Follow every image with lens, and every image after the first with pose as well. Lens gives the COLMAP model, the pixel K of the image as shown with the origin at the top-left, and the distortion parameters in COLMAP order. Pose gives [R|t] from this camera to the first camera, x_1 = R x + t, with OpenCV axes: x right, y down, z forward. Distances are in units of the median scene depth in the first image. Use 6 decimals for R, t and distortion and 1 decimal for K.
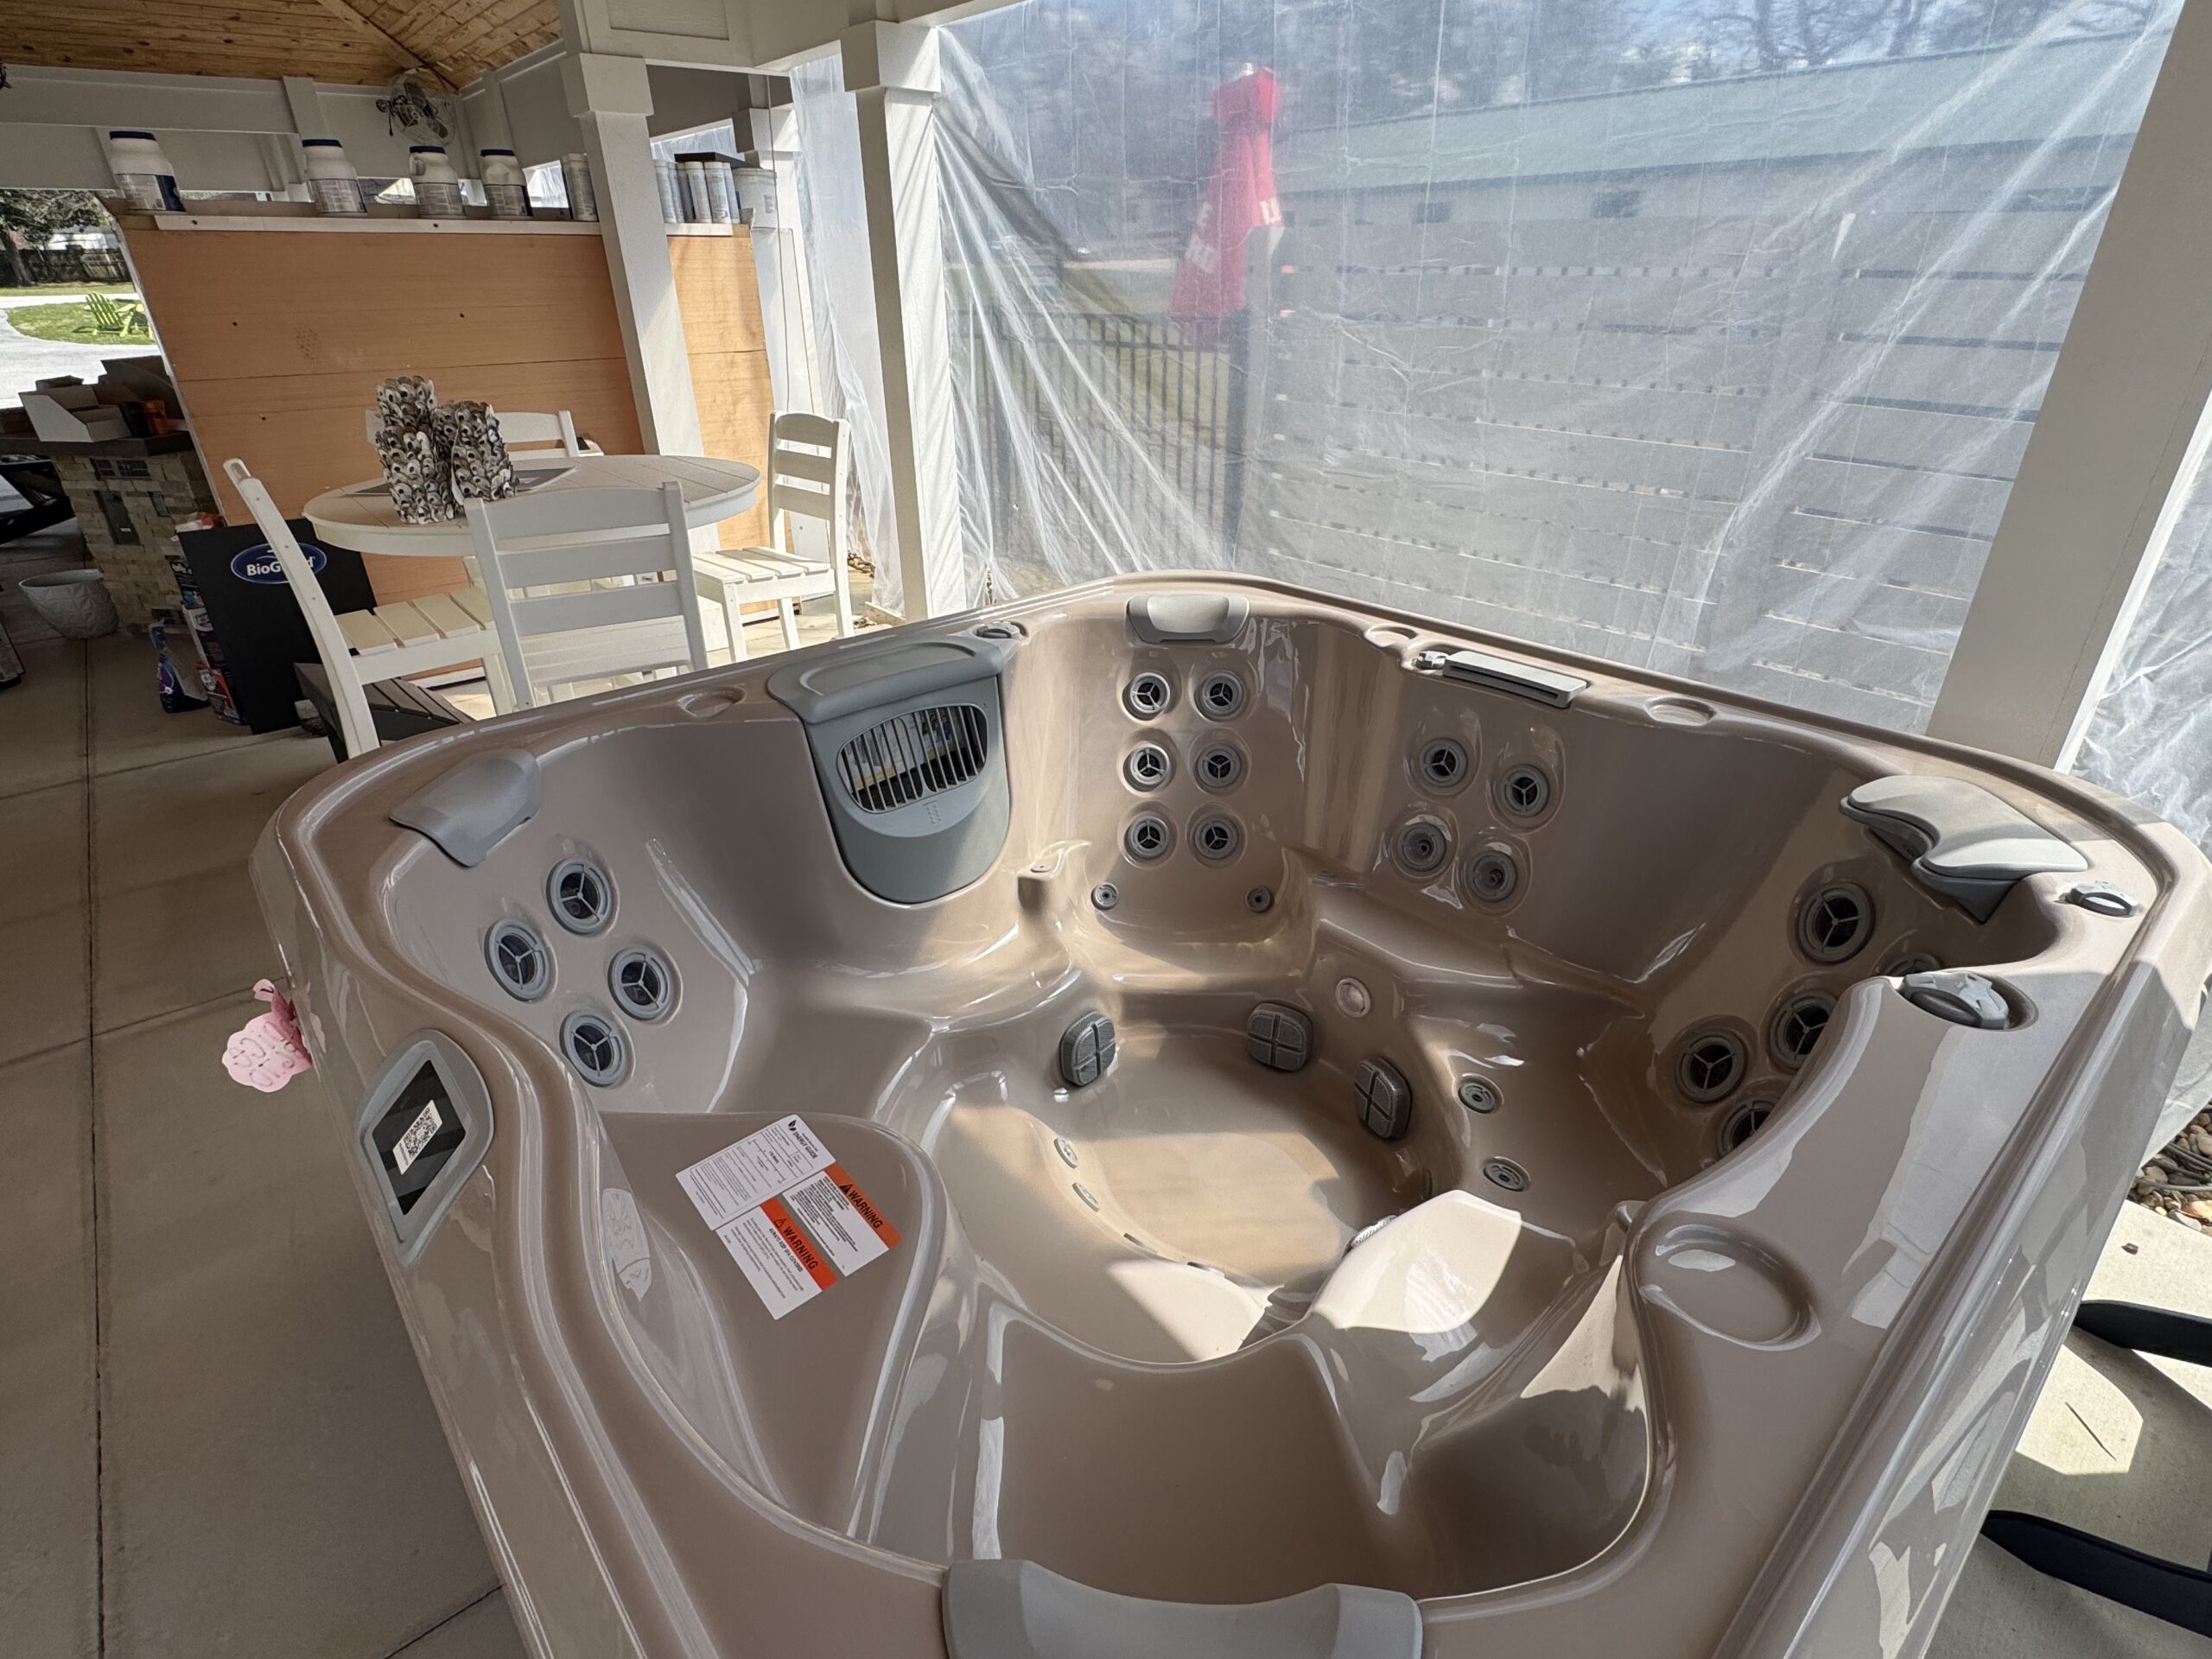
lens RADIAL K [[1108.8, 0, 1101.3], [0, 1108.8, 821.8], [0, 0, 1]] dist [0.003054, -0.001079]
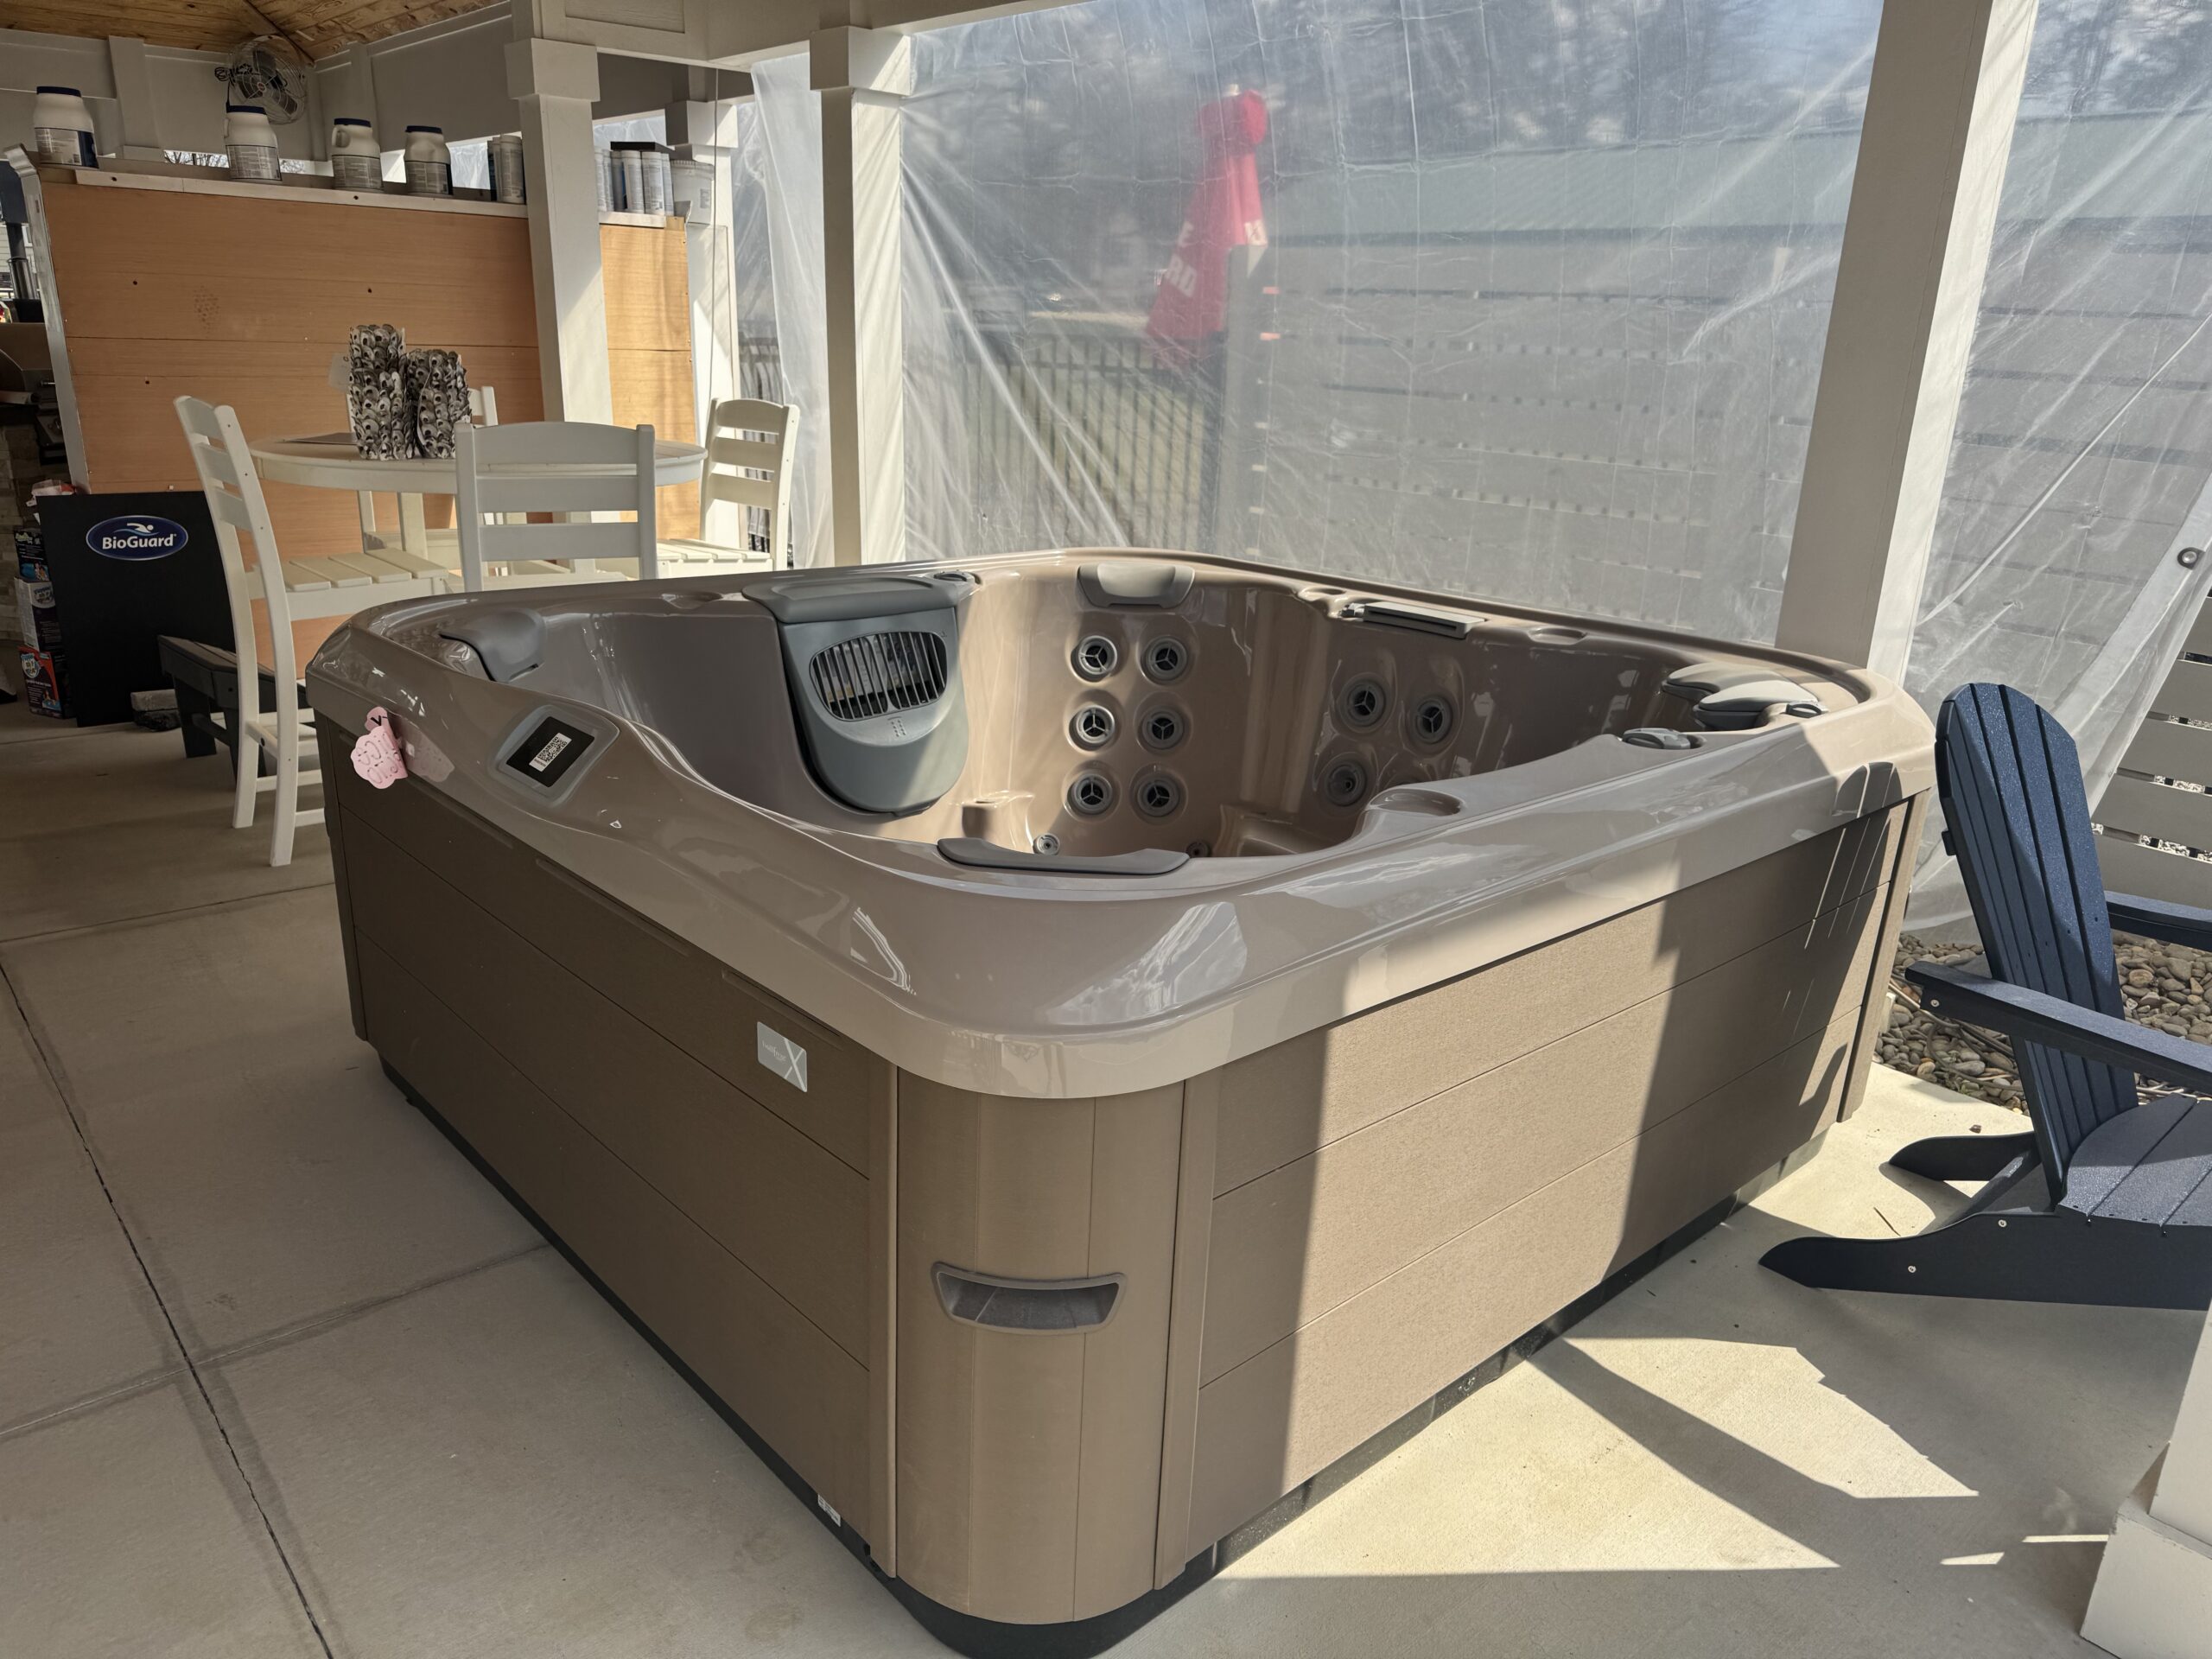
lens RADIAL K [[1583.3, 0, 1109.0], [0, 1583.3, 833.4], [0, 0, 1]] dist [0.029145, -0.023137]
pose [[0.998831, 0.036963, 0.031140, 0.011804], [-0.031789, 0.987745, -0.152806, 0.192364], [-0.036406, 0.151637, 0.987766, -0.291434]]
